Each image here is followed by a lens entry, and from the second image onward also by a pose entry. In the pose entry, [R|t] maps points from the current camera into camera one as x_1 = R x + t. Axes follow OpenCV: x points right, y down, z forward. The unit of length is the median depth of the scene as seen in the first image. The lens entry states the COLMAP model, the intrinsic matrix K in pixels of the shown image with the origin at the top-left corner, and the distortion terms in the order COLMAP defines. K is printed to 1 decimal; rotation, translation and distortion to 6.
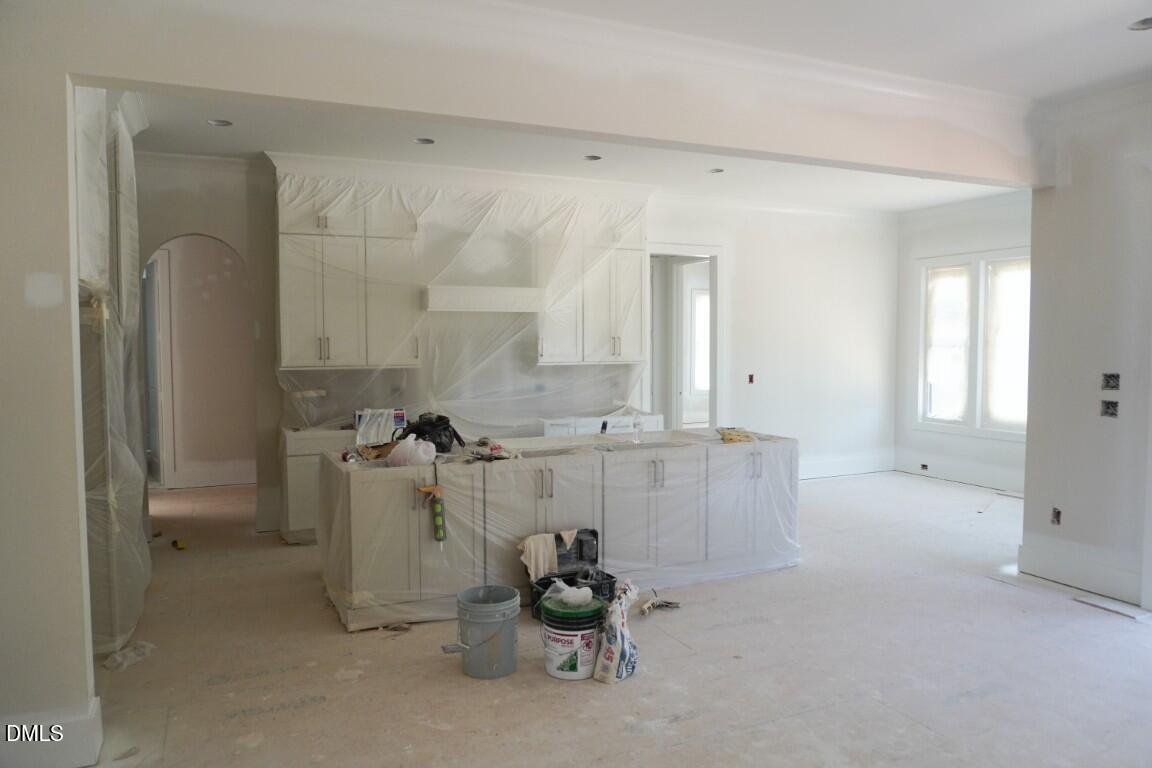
lens RADIAL K [[803.2, 0, 576.0], [0, 803.2, 384.0], [0, 0, 1]] dist [-0.033031, -0.002321]
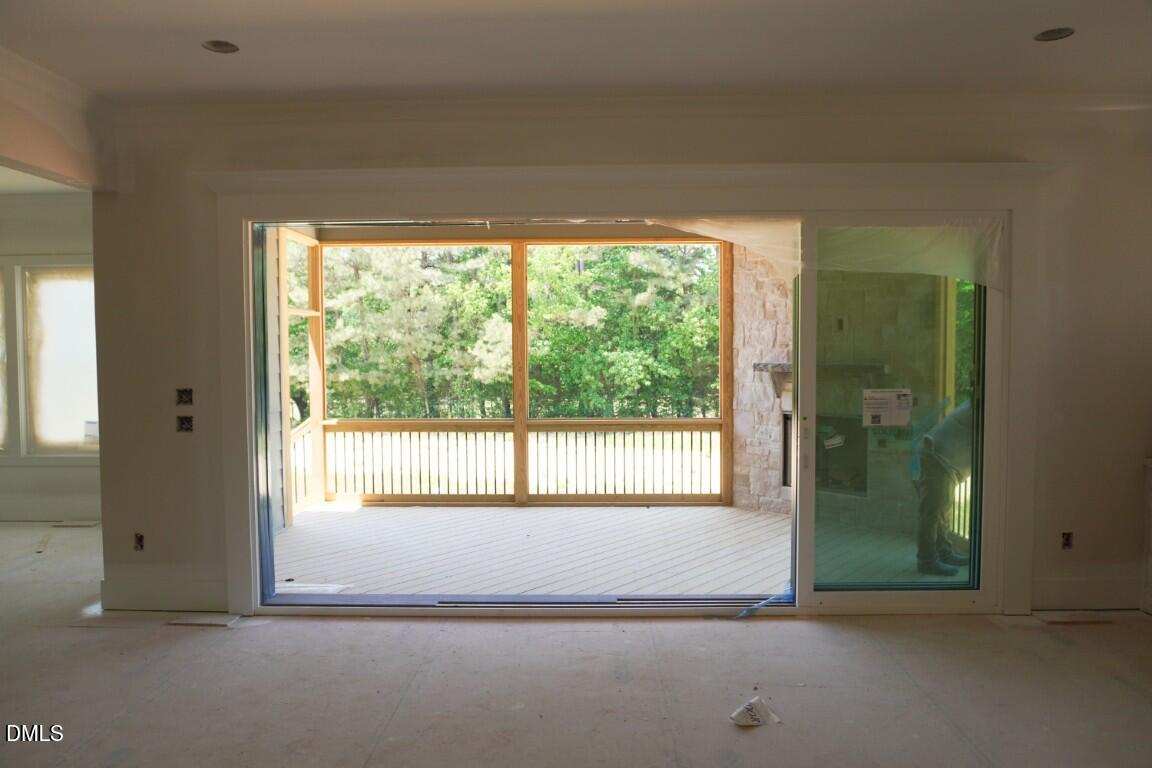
lens RADIAL K [[803.2, 0, 576.0], [0, 803.2, 384.0], [0, 0, 1]] dist [-0.033031, -0.002321]
pose [[0.443271, -0.038498, 0.895560, -0.003175], [0.053801, 0.998419, 0.016290, -0.005715], [-0.894771, 0.040961, 0.444642, 0.070132]]
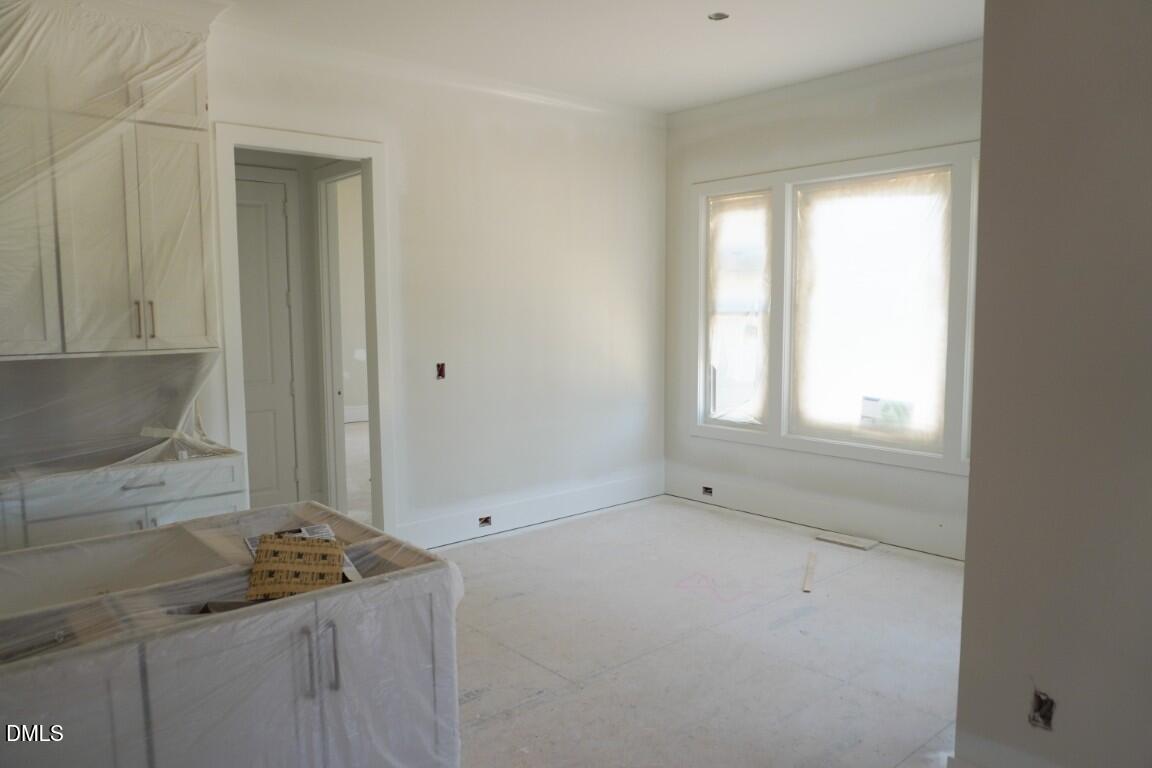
lens RADIAL K [[803.2, 0, 576.0], [0, 803.2, 384.0], [0, 0, 1]] dist [-0.033031, -0.002321]
pose [[0.960022, -0.031090, 0.278193, 0.168224], [0.019629, 0.998844, 0.043888, -0.023600], [-0.279235, -0.036673, 0.959522, 0.451165]]
